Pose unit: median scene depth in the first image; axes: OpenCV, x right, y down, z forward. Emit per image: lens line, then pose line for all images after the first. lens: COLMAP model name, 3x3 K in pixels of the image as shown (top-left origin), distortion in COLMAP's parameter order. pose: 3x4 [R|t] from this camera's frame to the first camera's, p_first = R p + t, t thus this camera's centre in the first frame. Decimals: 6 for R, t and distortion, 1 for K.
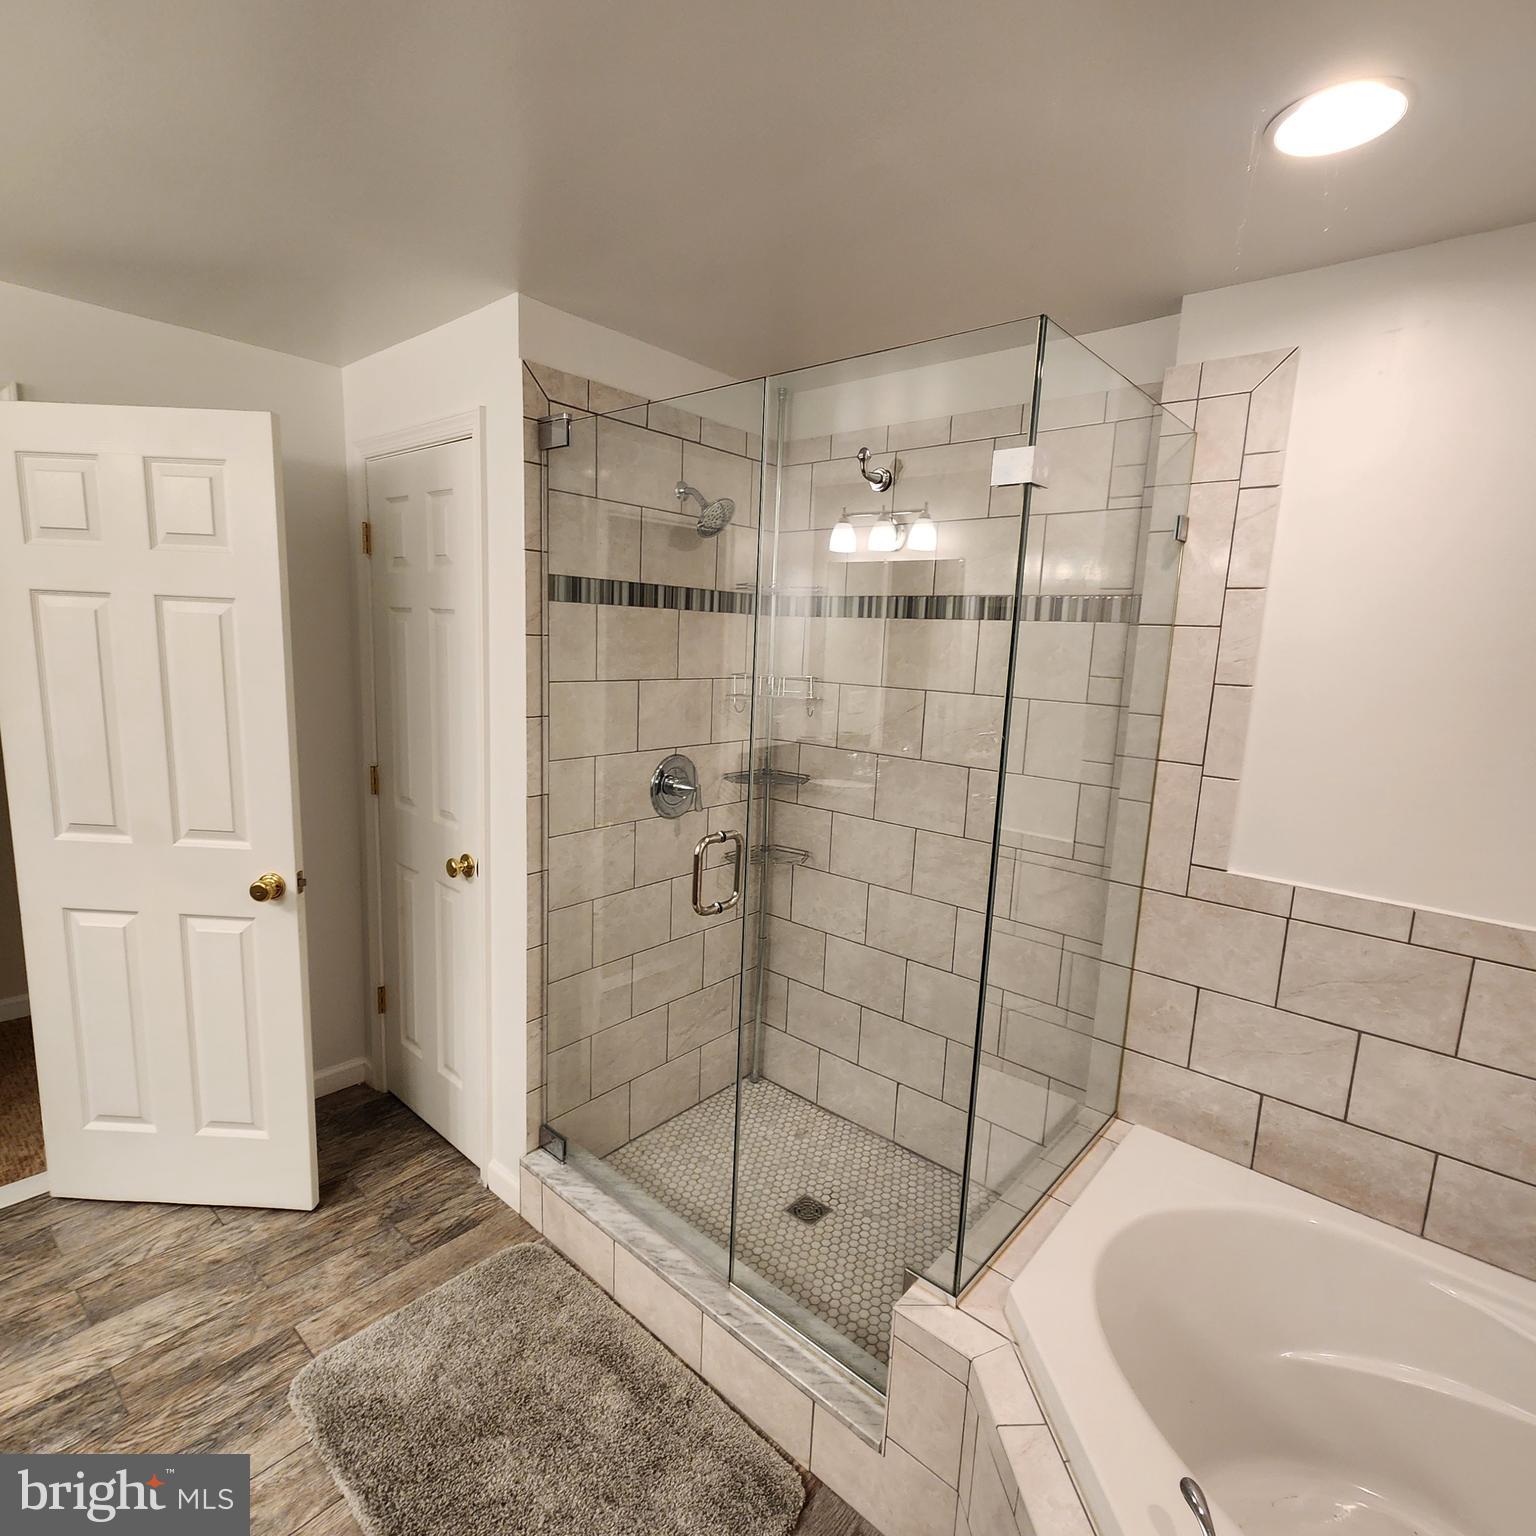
lens RADIAL K [[830.9, 0, 766.4], [0, 830.9, 767.3], [0, 0, 1]] dist [0.002770, -0.000395]
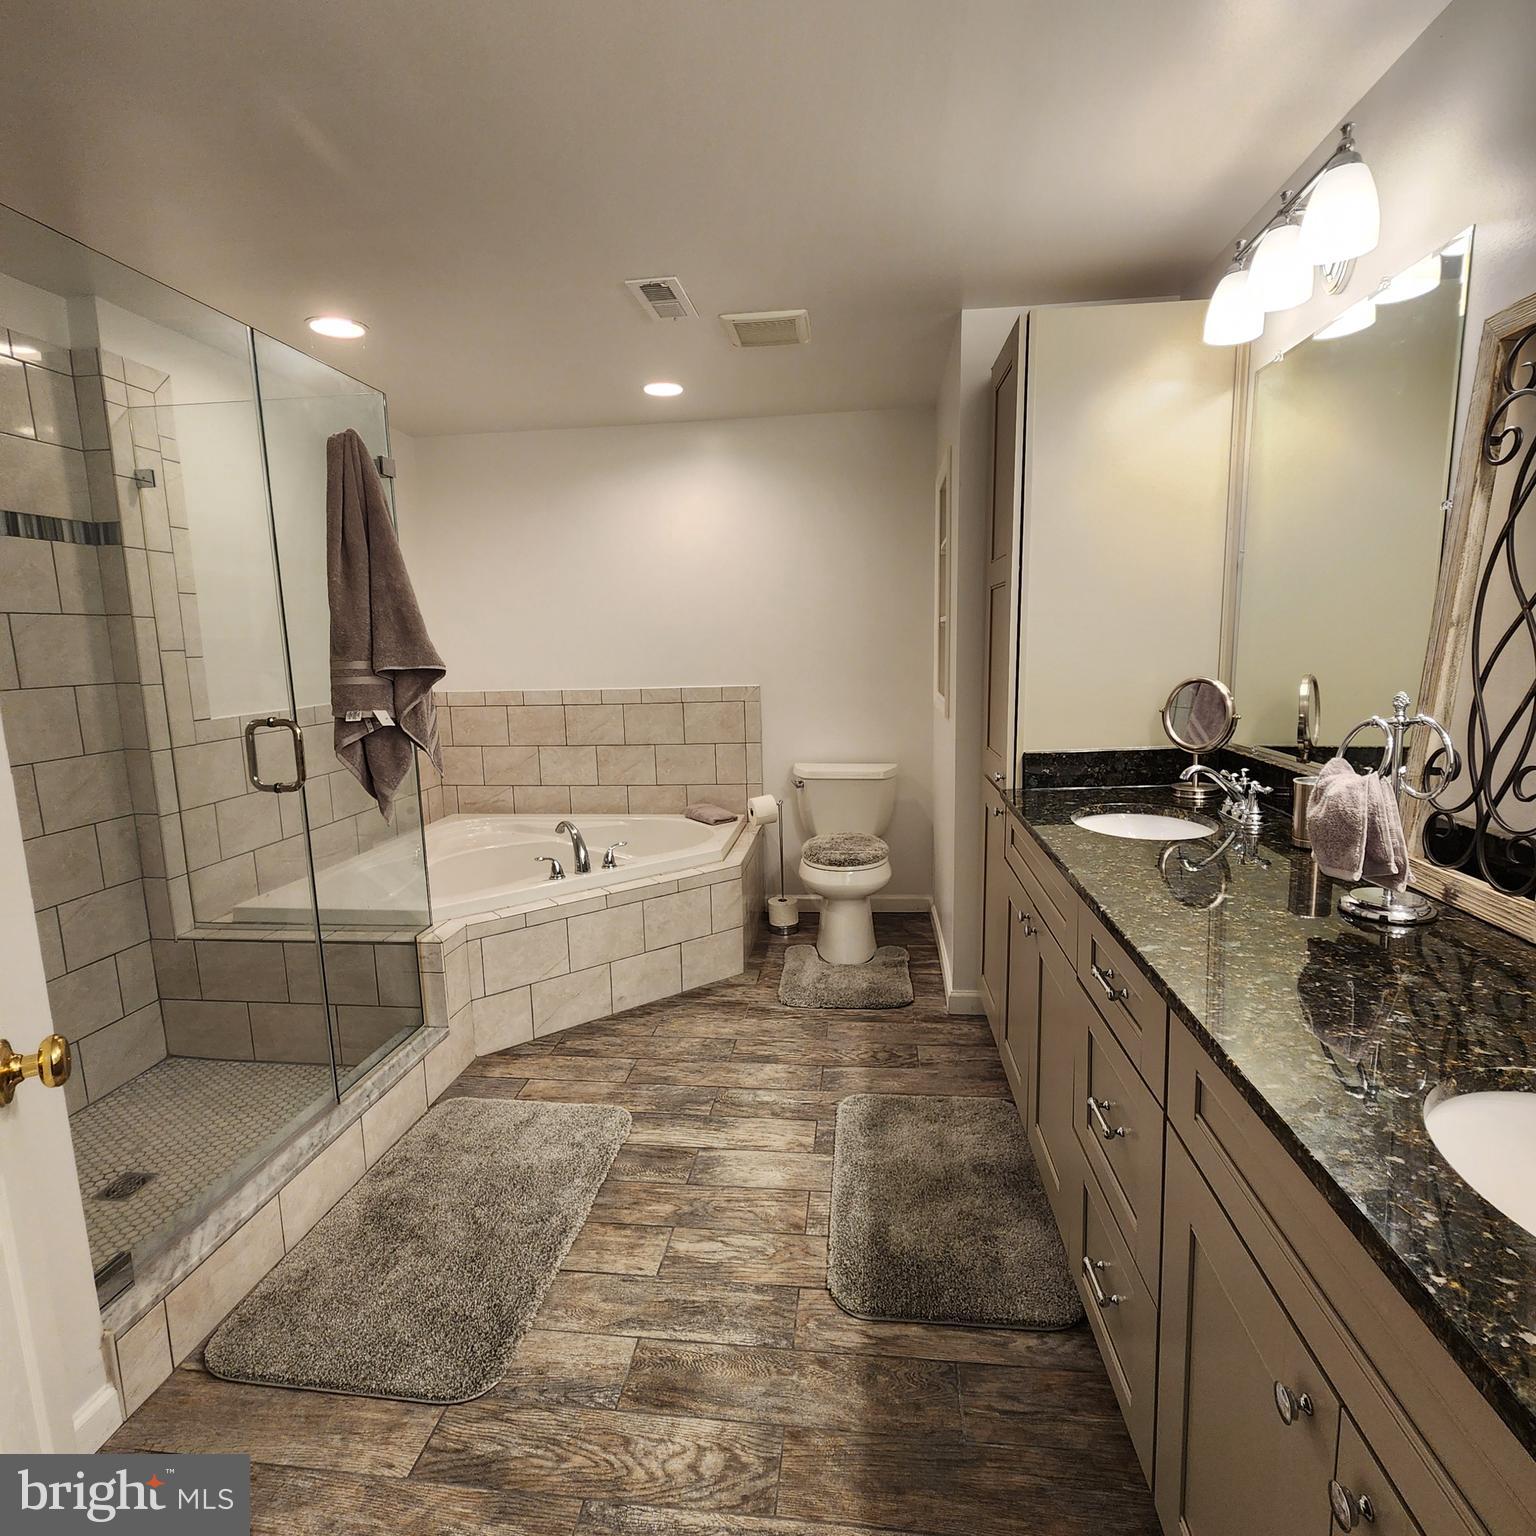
lens RADIAL K [[835.4, 0, 775.1], [0, 835.4, 776.2], [0, 0, 1]] dist [0.002380, -0.001392]
pose [[-0.569973, -0.158063, 0.806317, -1.051255], [0.131067, 0.951267, 0.279127, -0.054699], [-0.811143, 0.264776, -0.521480, 0.815700]]
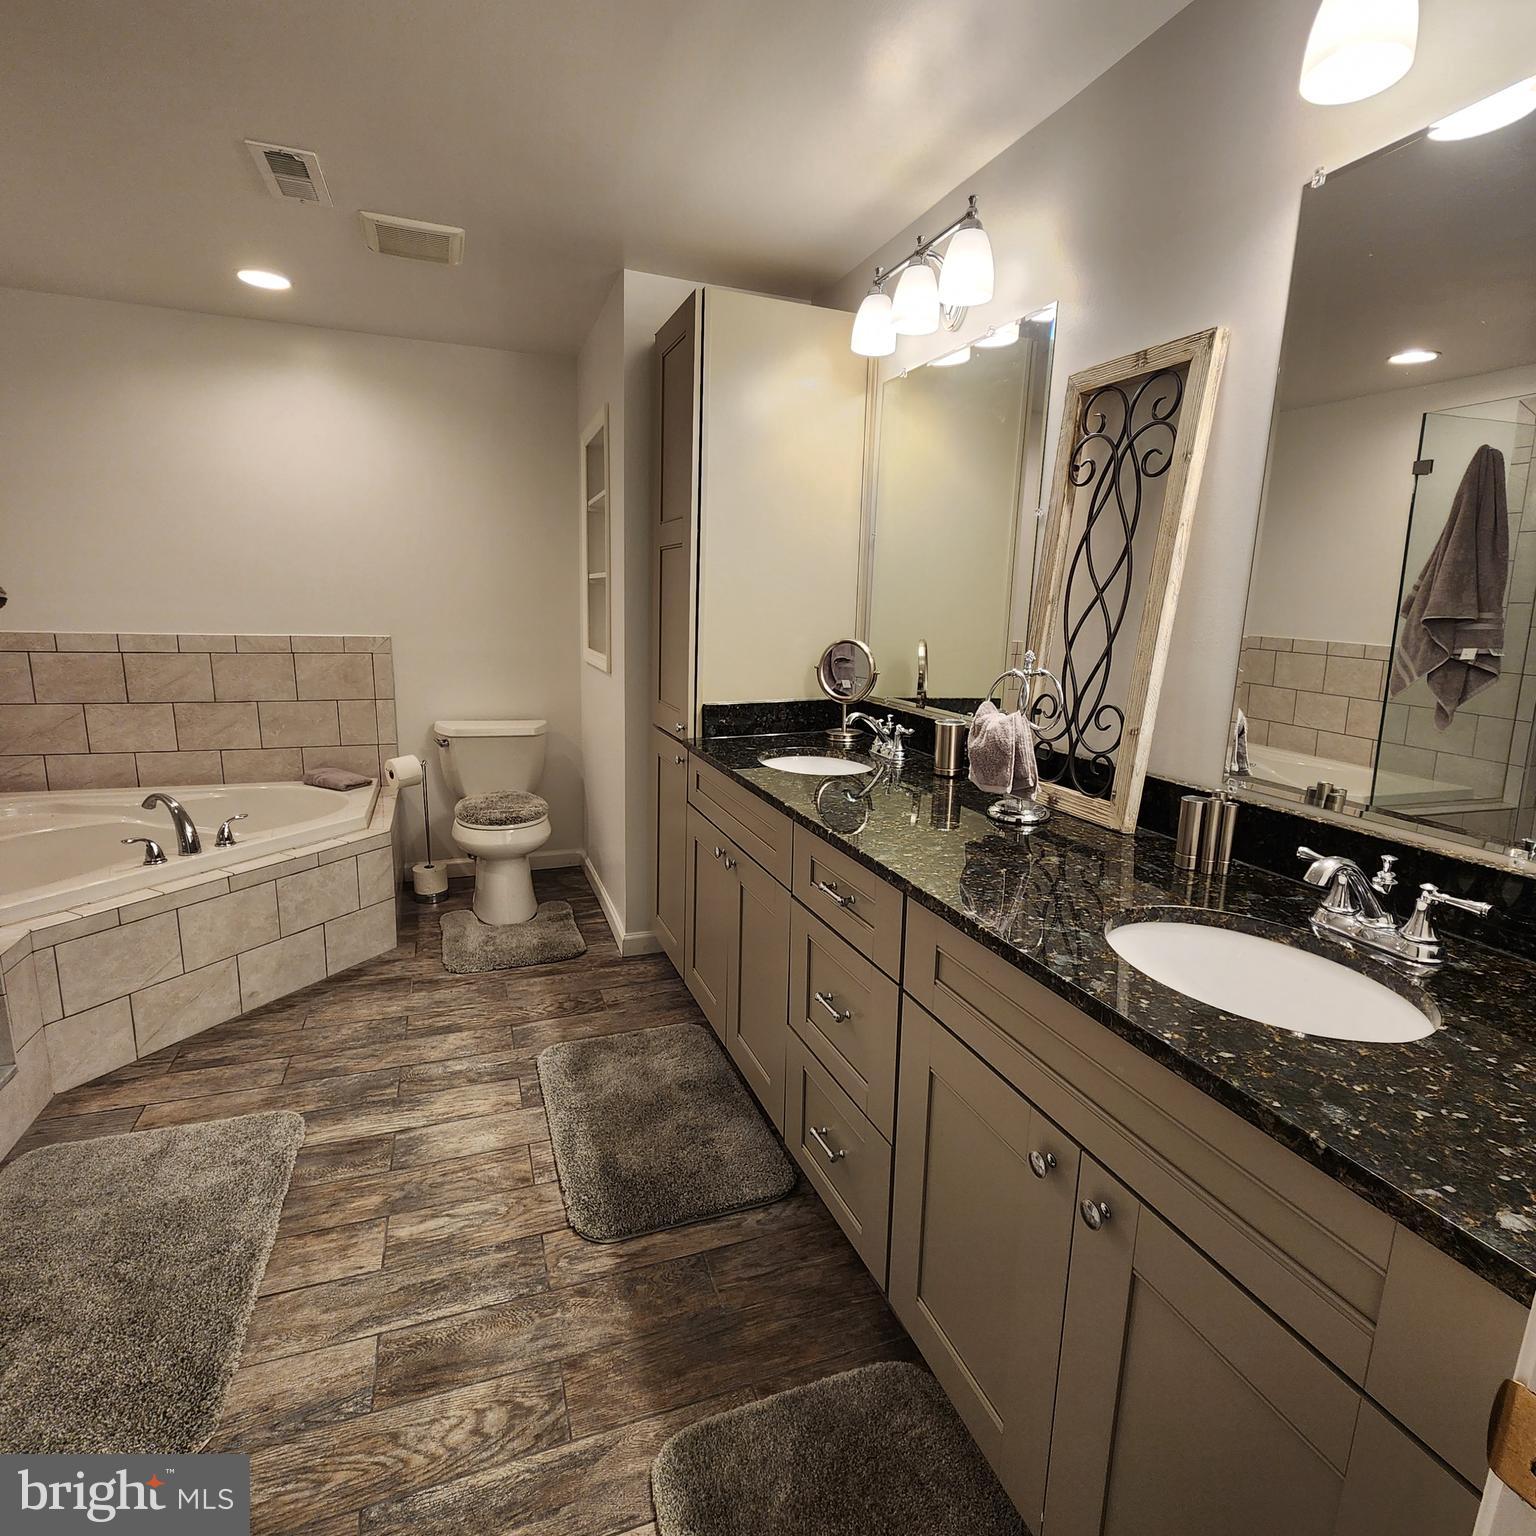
lens RADIAL K [[824.8, 0, 771.1], [0, 824.8, 773.8], [0, 0, 1]] dist [0.003411, -0.001748]
pose [[-0.878918, -0.160933, 0.449004, -0.978889], [0.010806, 0.934400, 0.356062, -0.059562], [-0.476851, 0.317801, -0.819521, 0.914492]]
